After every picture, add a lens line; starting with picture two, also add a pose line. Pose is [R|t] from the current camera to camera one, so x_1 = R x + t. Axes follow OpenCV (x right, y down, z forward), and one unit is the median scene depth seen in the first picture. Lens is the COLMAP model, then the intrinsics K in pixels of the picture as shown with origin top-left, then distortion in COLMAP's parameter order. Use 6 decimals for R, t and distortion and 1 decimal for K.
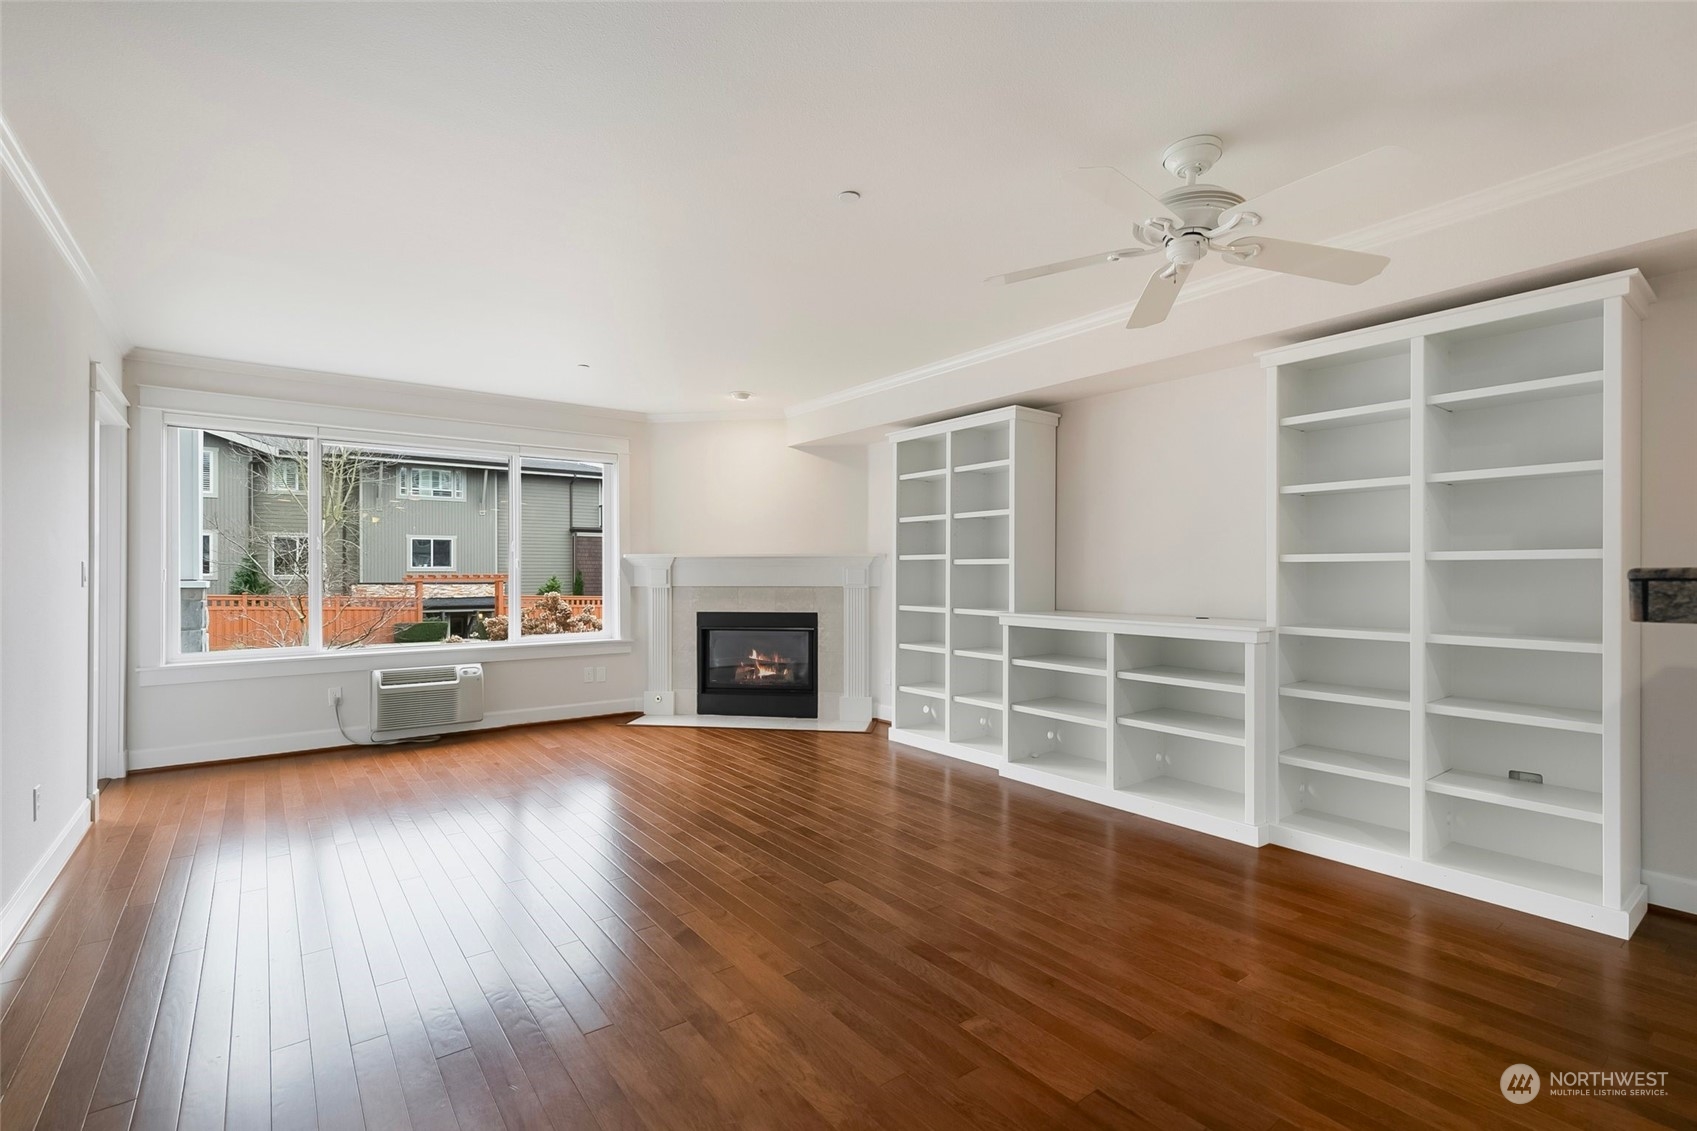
lens RADIAL K [[762.8, 0, 850.1], [0, 762.8, 570.0], [0, 0, 1]] dist [0.015441, -0.004330]
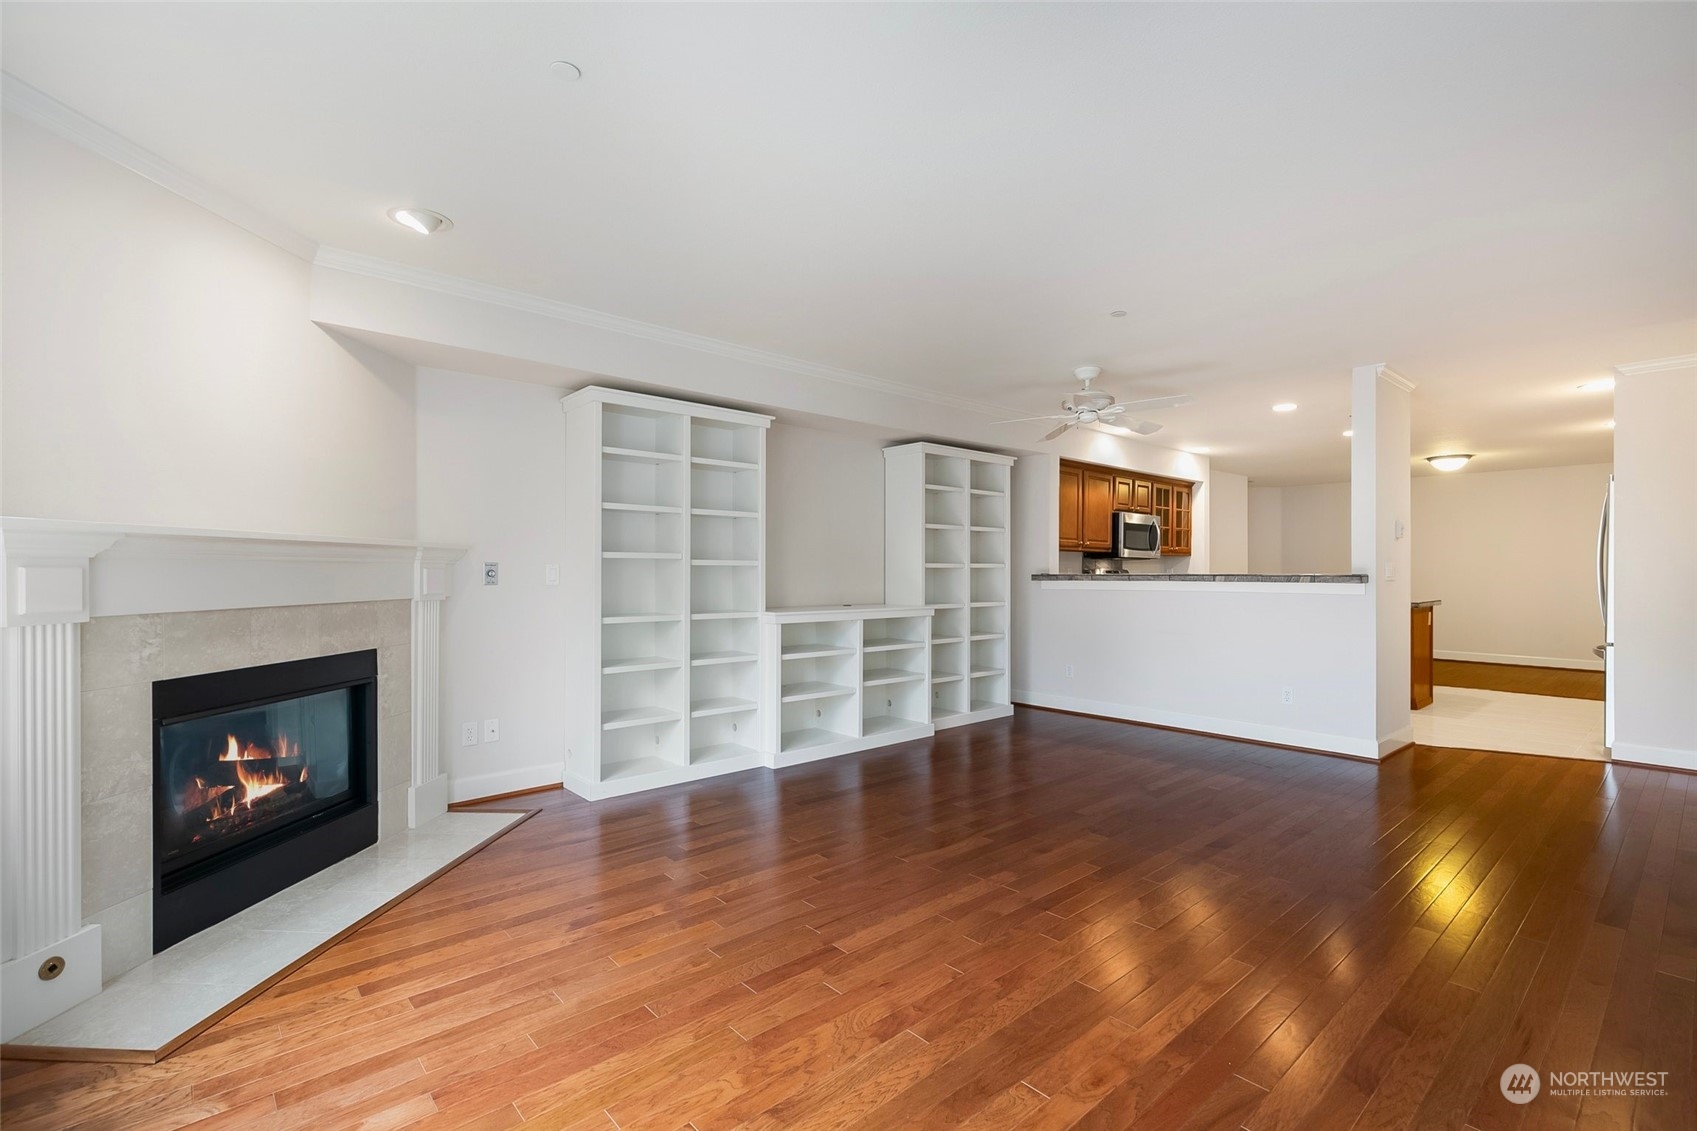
lens RADIAL K [[762.8, 0, 850.4], [0, 762.8, 571.9], [0, 0, 1]] dist [0.015441, -0.004330]
pose [[-0.062943, -0.010049, 0.997967, -0.640868], [-0.011987, 0.999885, 0.009312, -0.008711], [-0.997945, -0.011376, -0.063056, 0.714048]]
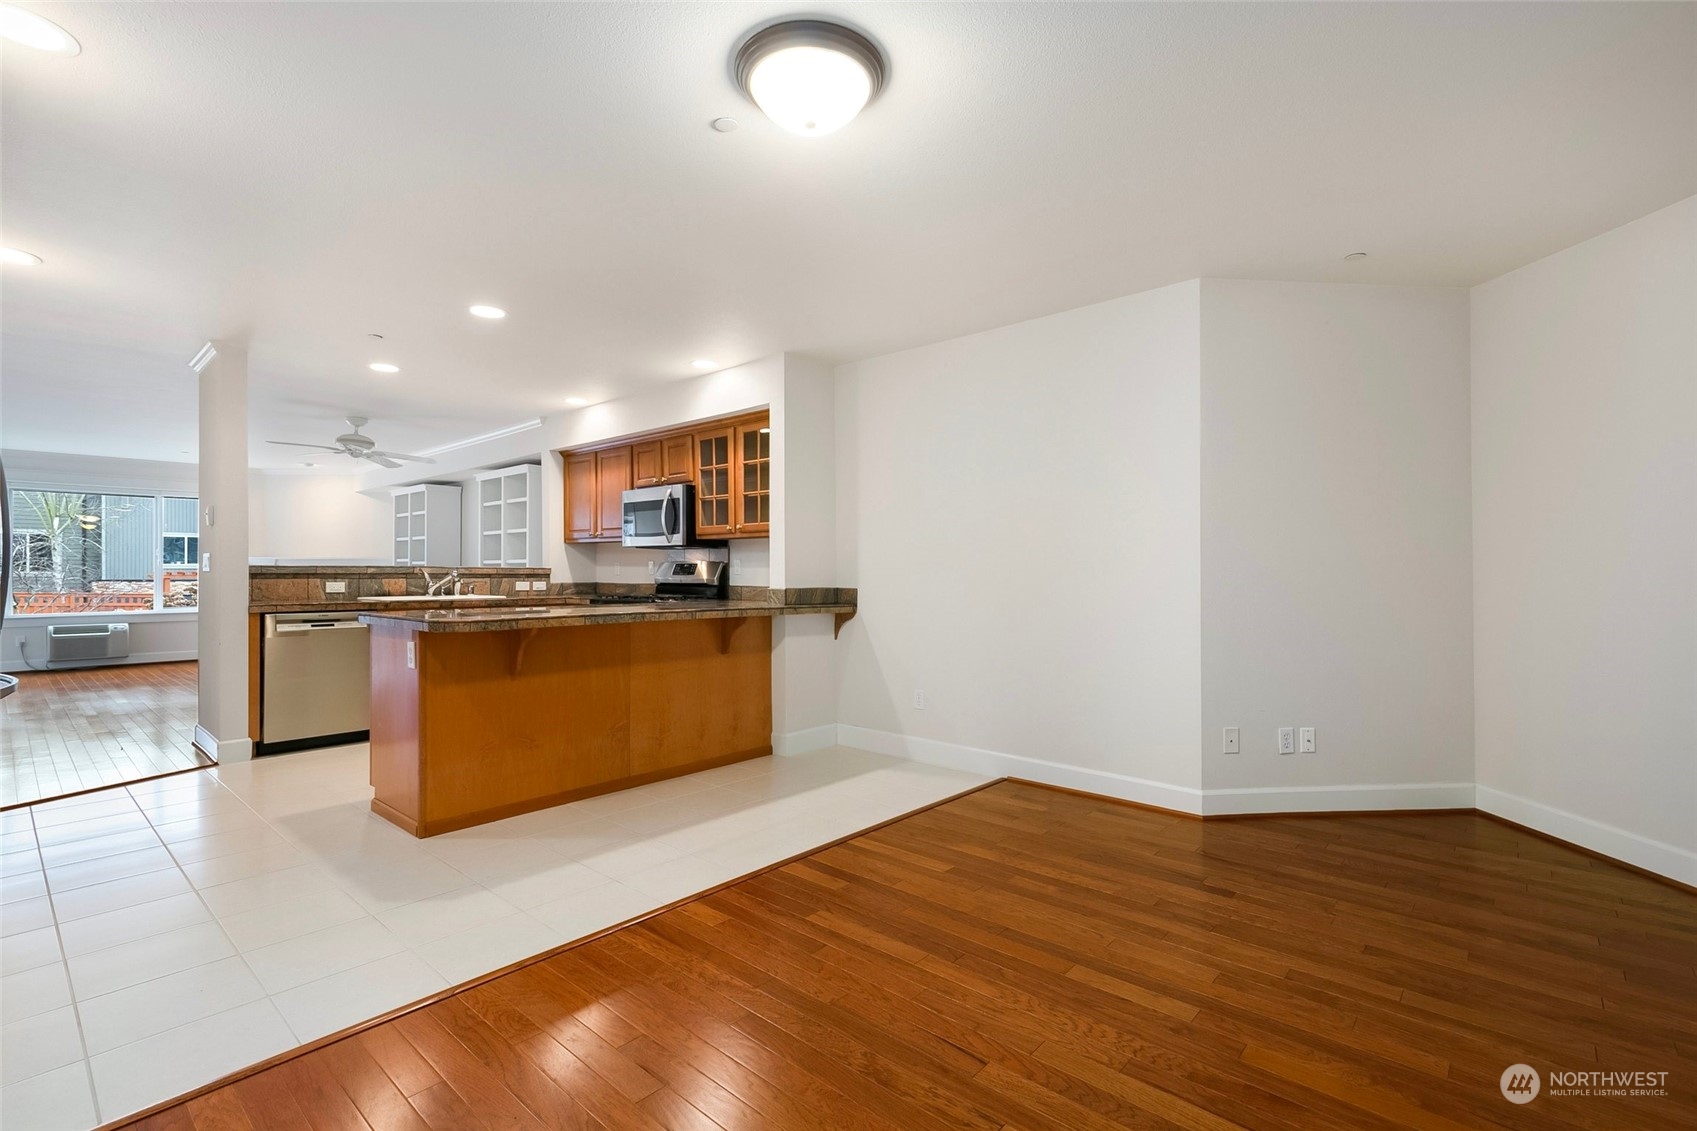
lens RADIAL K [[762.8, 0, 843.7], [0, 762.8, 570.0], [0, 0, 1]] dist [0.015441, -0.004330]
pose [[0.983797, 0.001123, 0.179283, 0.691471], [-0.001580, 0.999996, 0.002406, 0.000946], [-0.179279, -0.002650, 0.983795, -0.853539]]
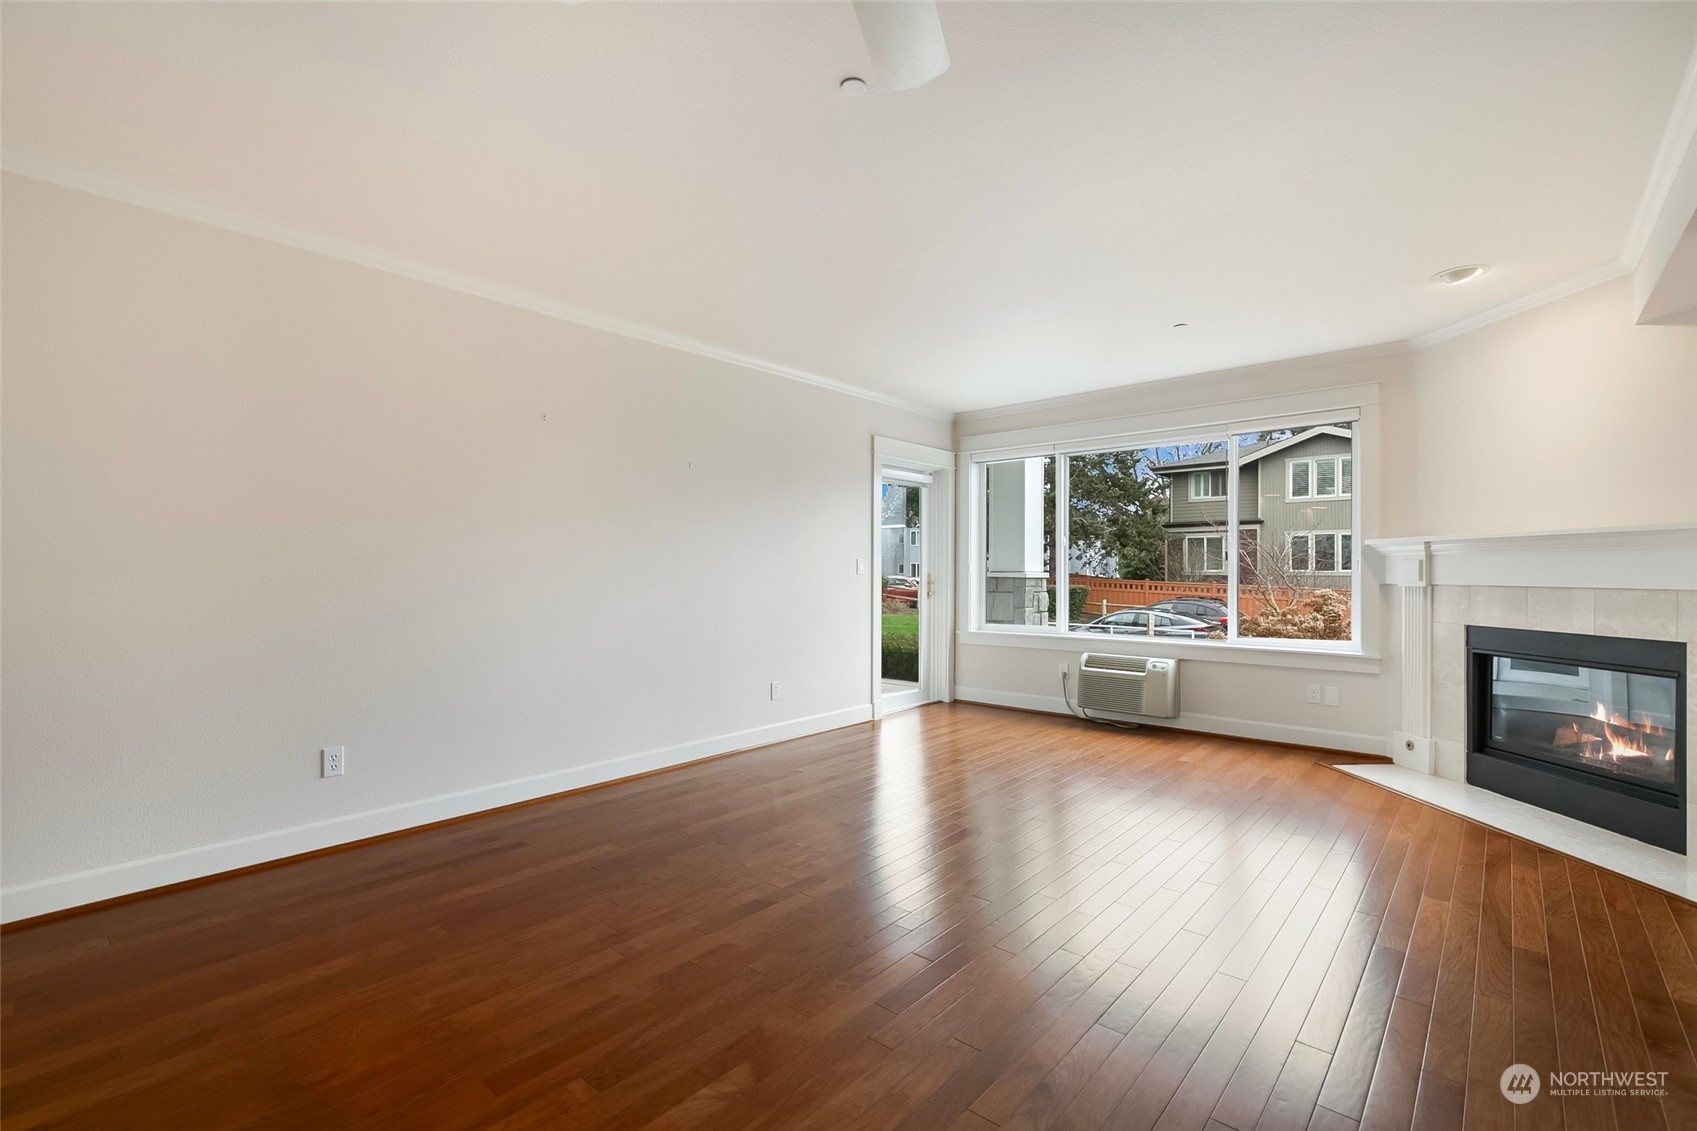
lens RADIAL K [[762.8, 0, 840.8], [0, 762.8, 564.8], [0, 0, 1]] dist [0.015441, -0.004330]
pose [[0.196839, -0.006315, -0.980416, 0.351727], [0.002603, 0.999979, -0.005919, 0.006919], [0.980432, -0.001387, 0.196851, 0.374298]]
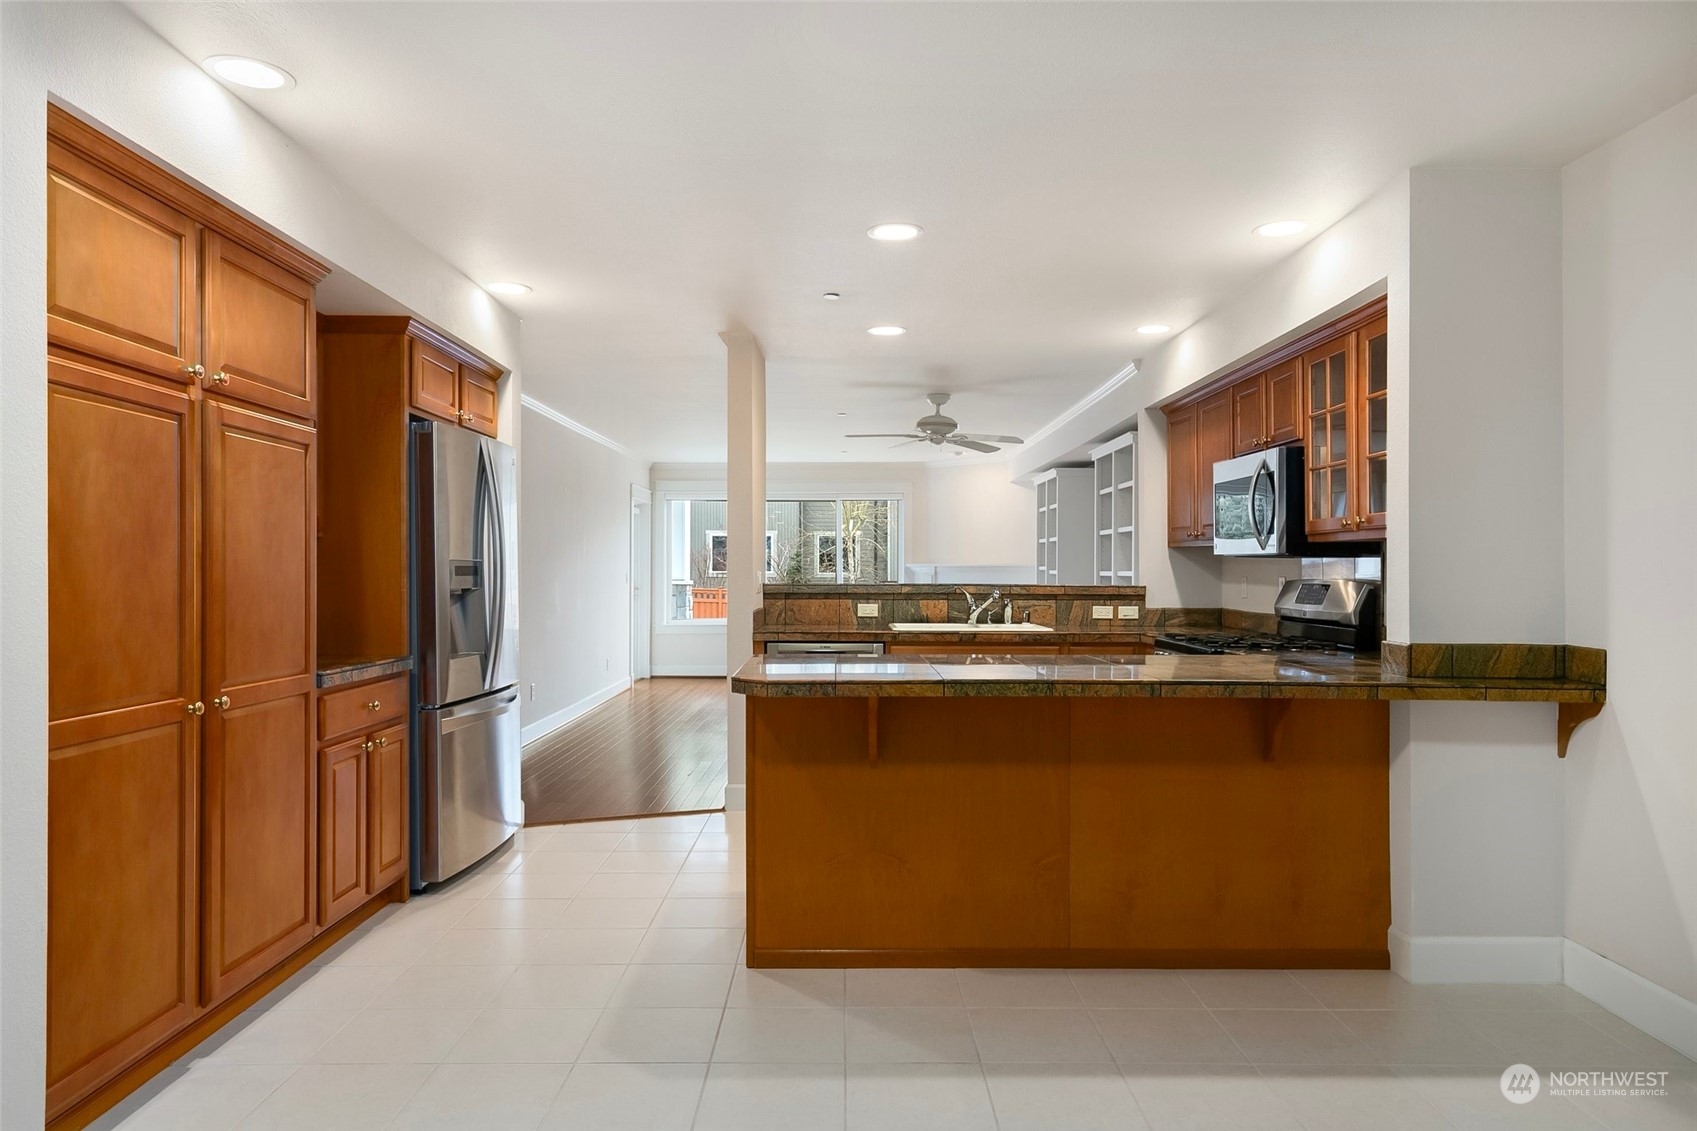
lens RADIAL K [[1086.0, 0, 845.4], [0, 1086.0, 572.2], [0, 0, 1]] dist [0.009579, -0.005150]
pose [[0.790161, 0.003353, -0.612890, 0.887479], [0.000484, 0.999981, 0.006095, -0.018718], [0.612899, -0.005113, 0.790145, -0.683924]]
